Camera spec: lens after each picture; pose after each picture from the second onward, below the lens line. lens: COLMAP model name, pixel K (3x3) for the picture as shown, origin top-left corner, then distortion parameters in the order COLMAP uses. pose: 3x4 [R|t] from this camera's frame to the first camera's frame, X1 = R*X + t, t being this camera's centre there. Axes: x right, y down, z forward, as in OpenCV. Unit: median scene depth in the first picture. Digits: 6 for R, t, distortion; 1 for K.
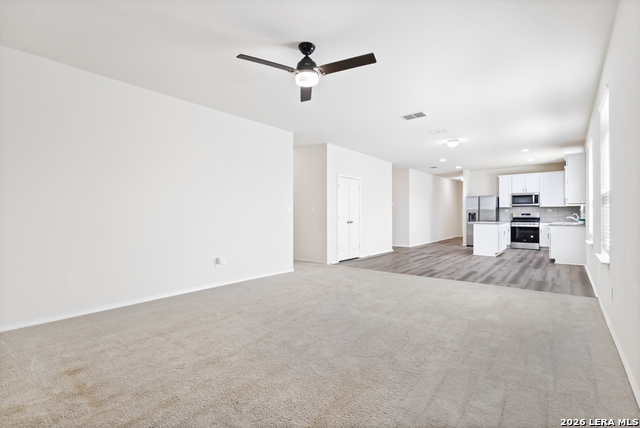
lens RADIAL K [[290.6, 0, 320.0], [0, 290.6, 214.0], [0, 0, 1]] dist [0.000523, 0.000153]
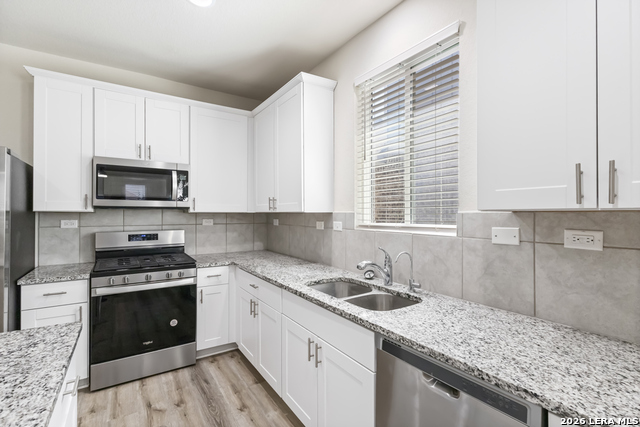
lens RADIAL K [[290.6, 0, 320.0], [0, 290.6, 213.5], [0, 0, 1]] dist [0.000523, 0.000153]
pose [[0.271596, 0.008139, 0.962377, 0.480924], [-0.009359, 0.999939, -0.005815, -0.022272], [-0.962366, -0.007427, 0.271655, 0.757381]]
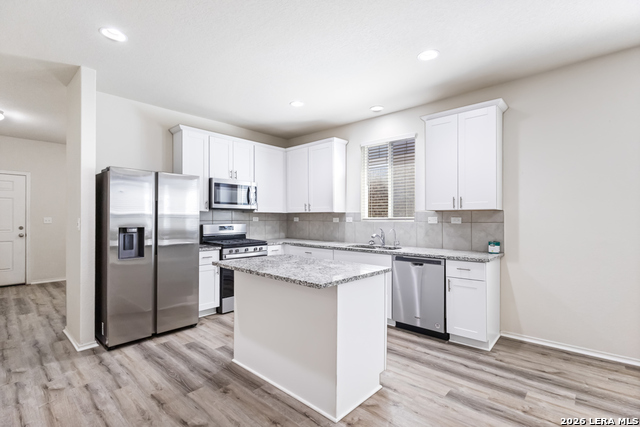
lens RADIAL K [[297.7, 0, 320.0], [0, 297.7, 213.5], [0, 0, 1]] dist [-0.000451, 0.000104]
pose [[0.036026, 0.020741, 0.999136, 0.253573], [-0.007573, 0.999762, -0.020481, -0.012933], [-0.999322, -0.006828, 0.036175, 0.840177]]
